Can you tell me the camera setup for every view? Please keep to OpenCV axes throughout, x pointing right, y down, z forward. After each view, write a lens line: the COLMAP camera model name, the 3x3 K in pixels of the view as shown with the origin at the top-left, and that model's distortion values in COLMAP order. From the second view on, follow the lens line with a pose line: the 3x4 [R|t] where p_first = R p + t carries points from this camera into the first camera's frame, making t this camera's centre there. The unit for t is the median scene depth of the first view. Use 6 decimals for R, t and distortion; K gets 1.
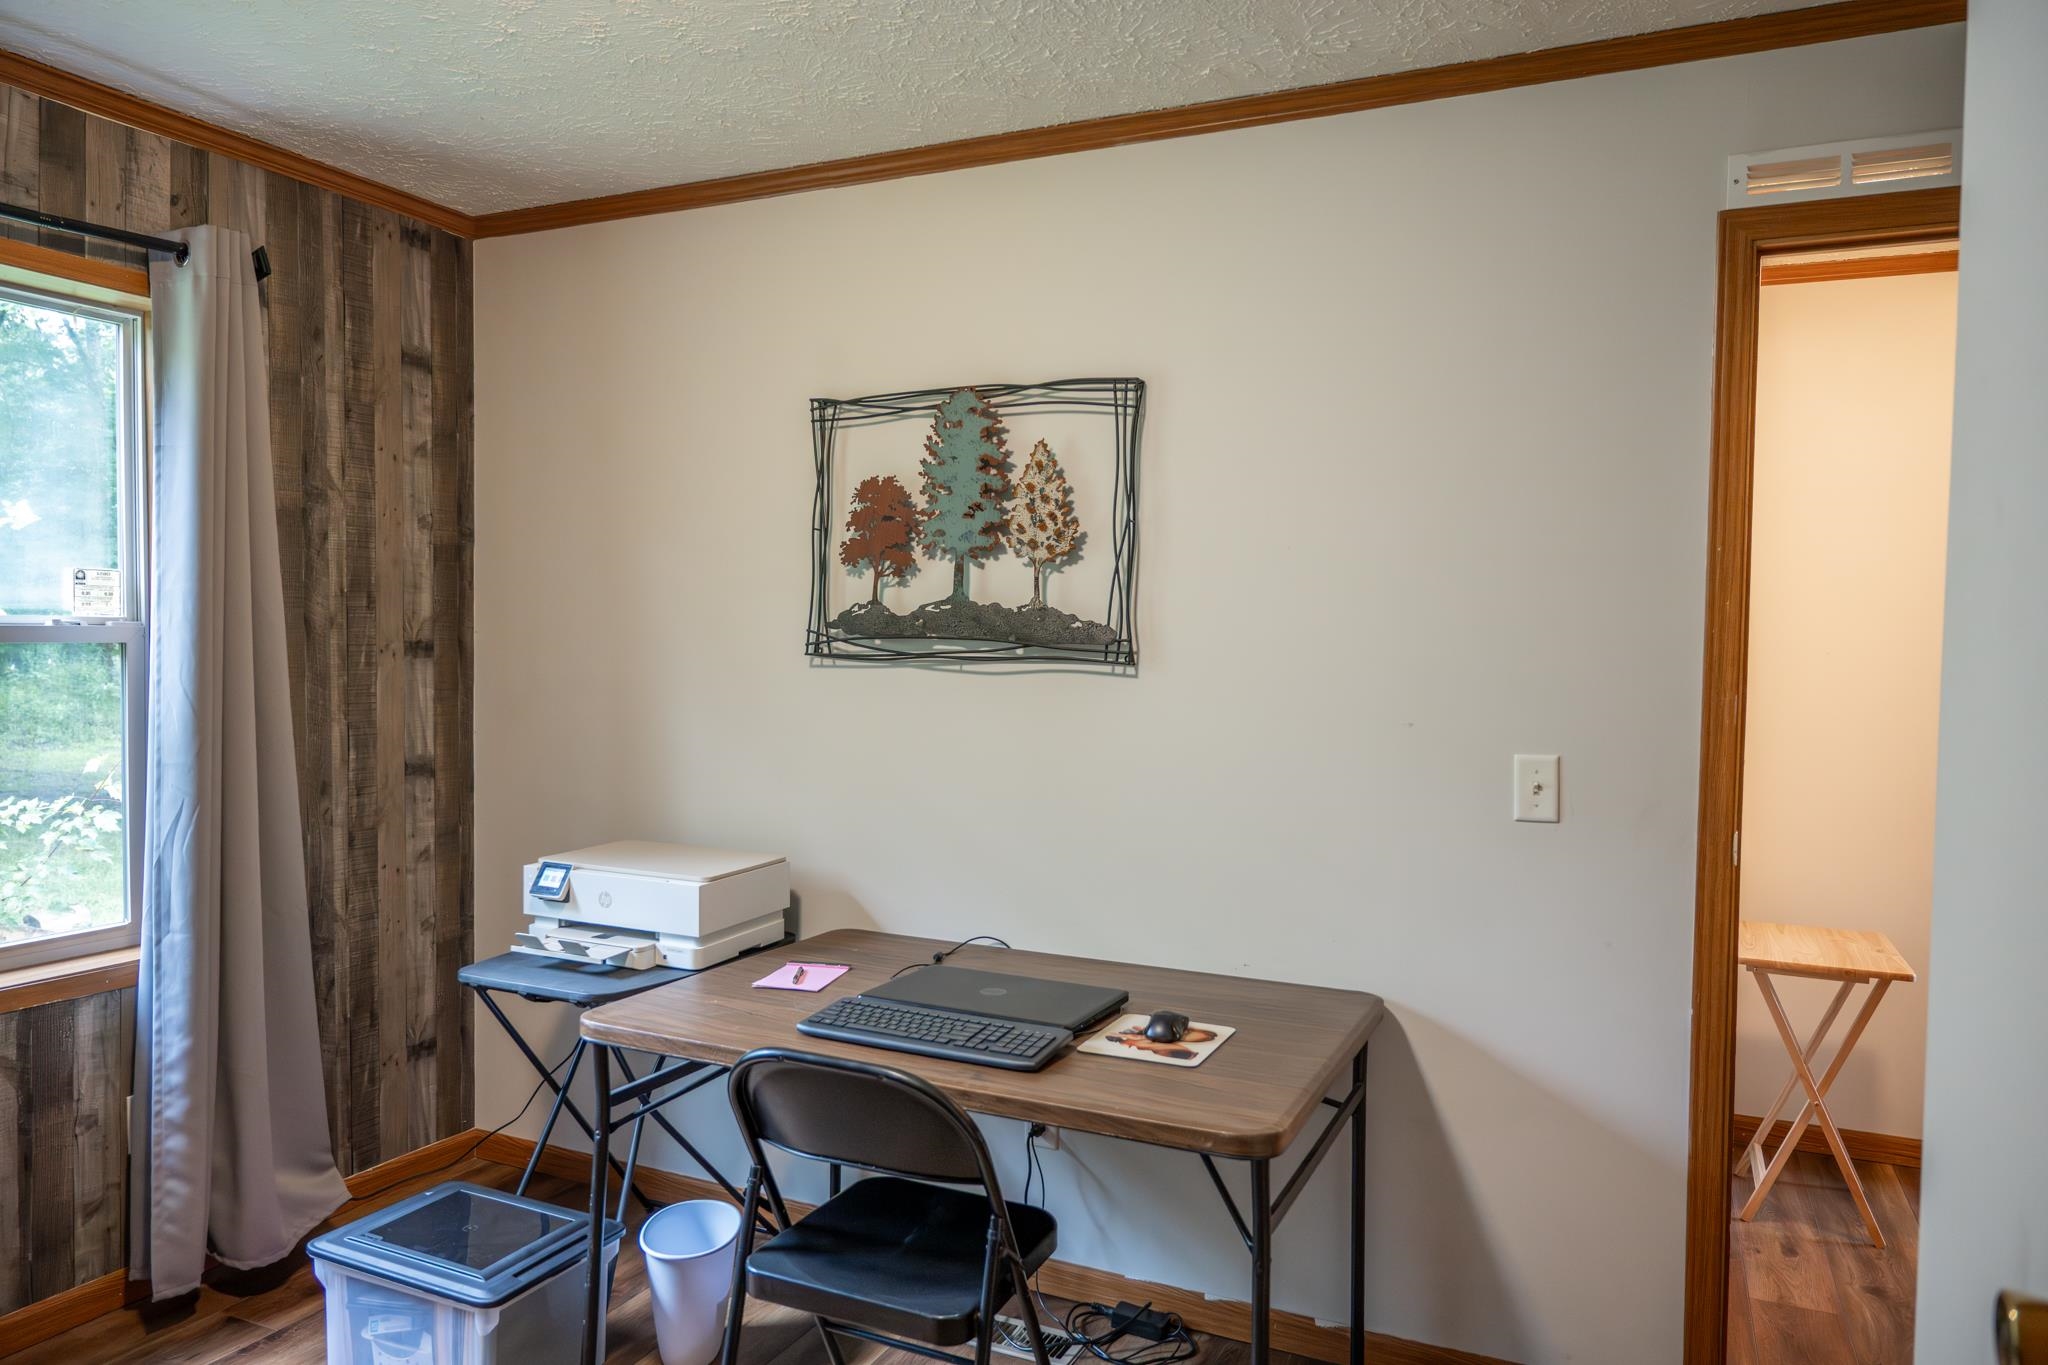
lens RADIAL K [[1363.7, 0, 1024.0], [0, 1363.7, 682.5], [0, 0, 1]] dist [-0.002289, -0.001412]
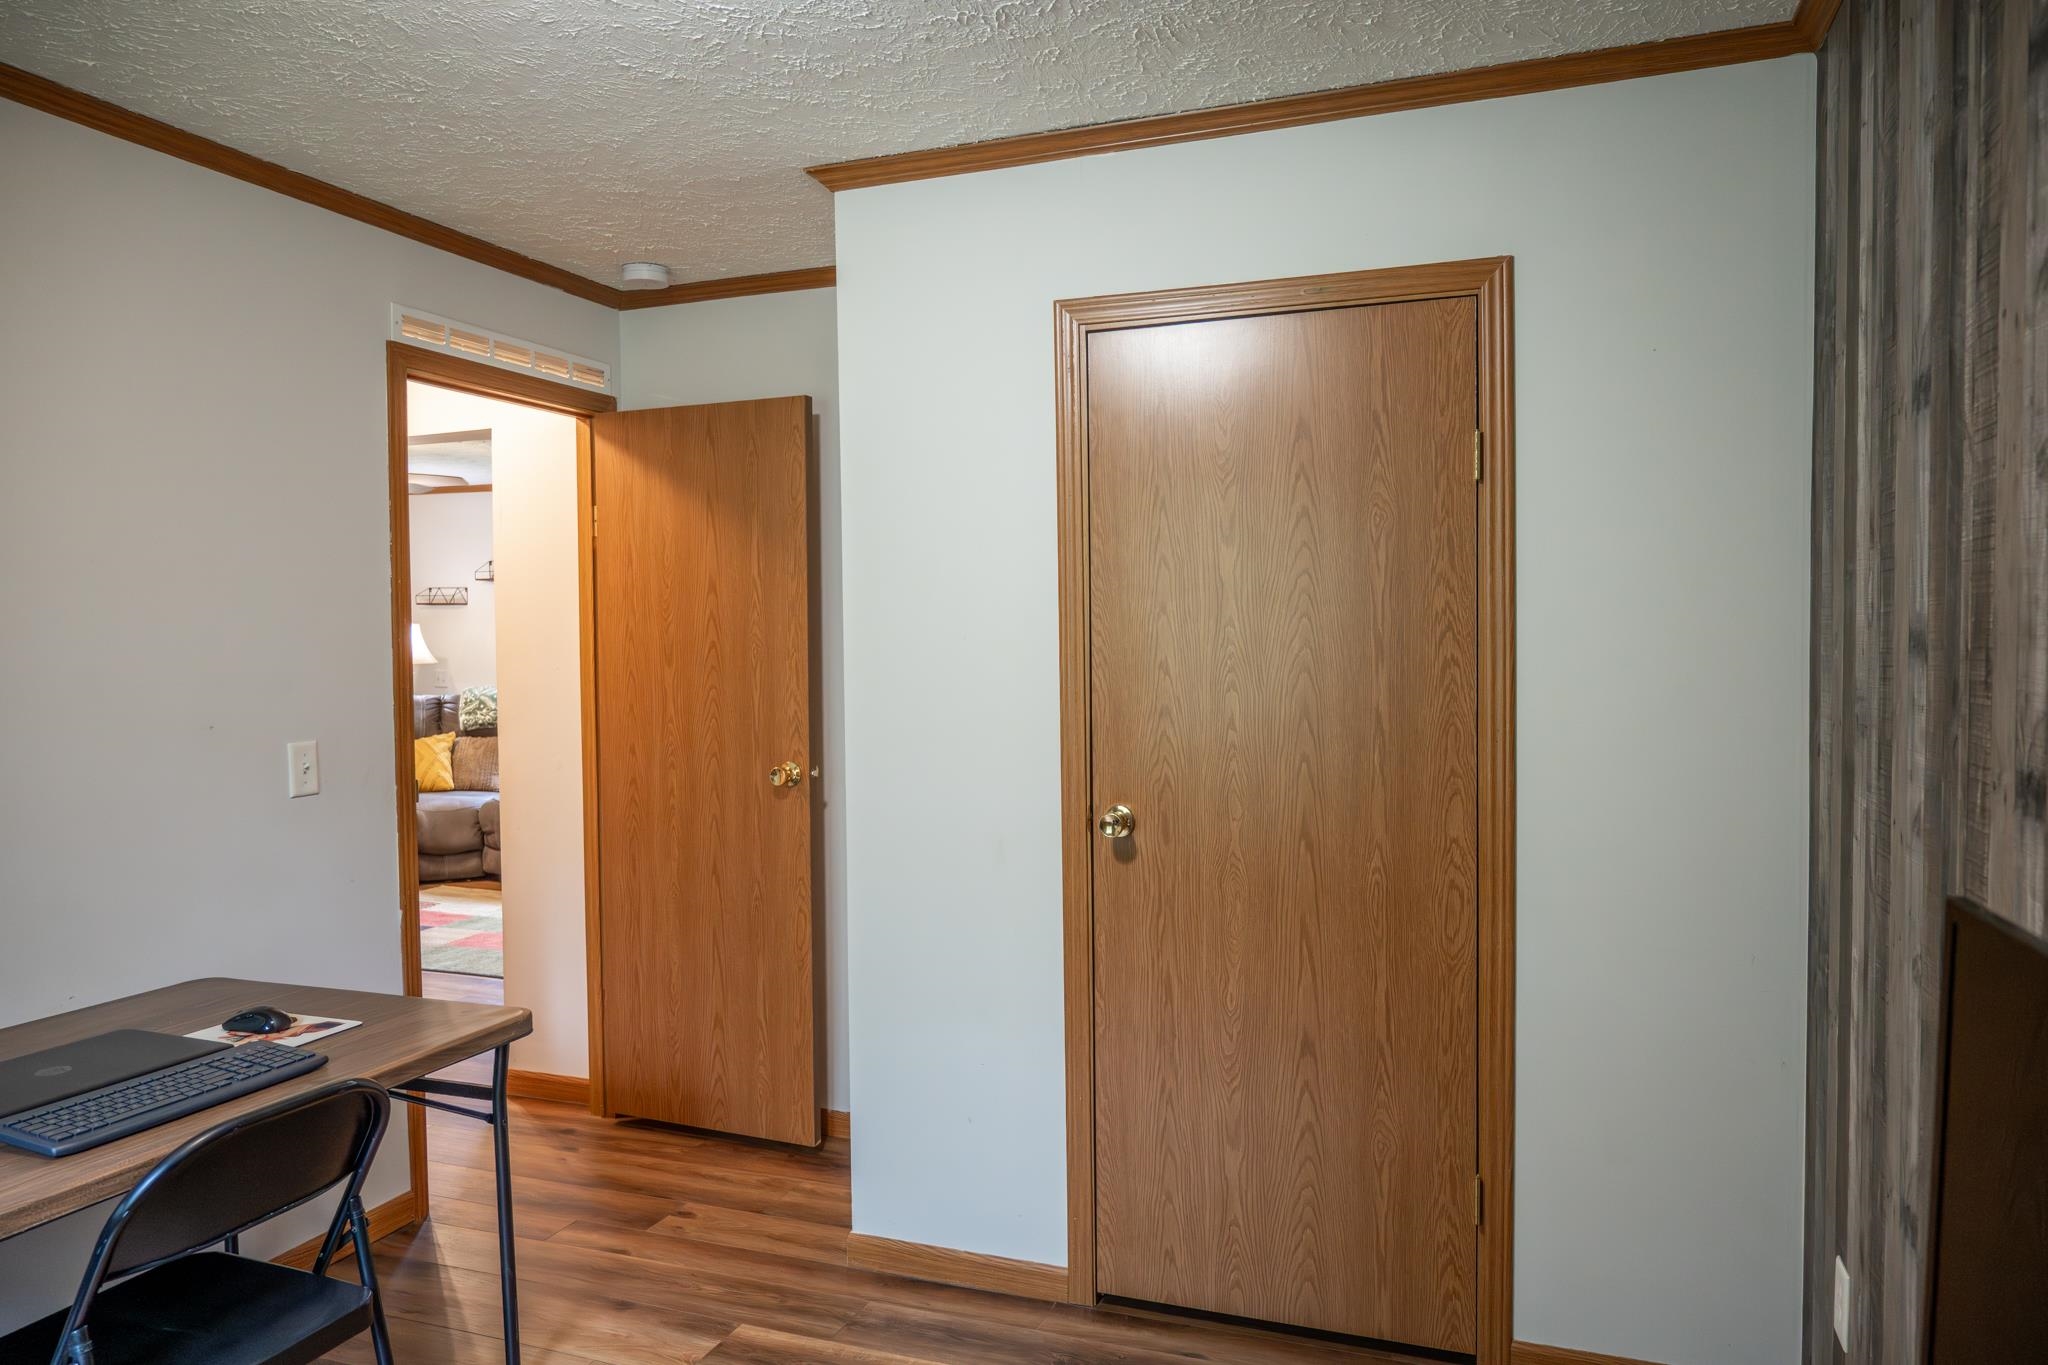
lens RADIAL K [[1363.7, 0, 1024.0], [0, 1363.7, 682.5], [0, 0, 1]] dist [-0.002289, -0.001412]
pose [[-0.070850, -0.046068, 0.996423, -0.956905], [0.043536, 0.997838, 0.049229, -0.034941], [-0.996536, 0.046868, -0.068691, 0.462417]]
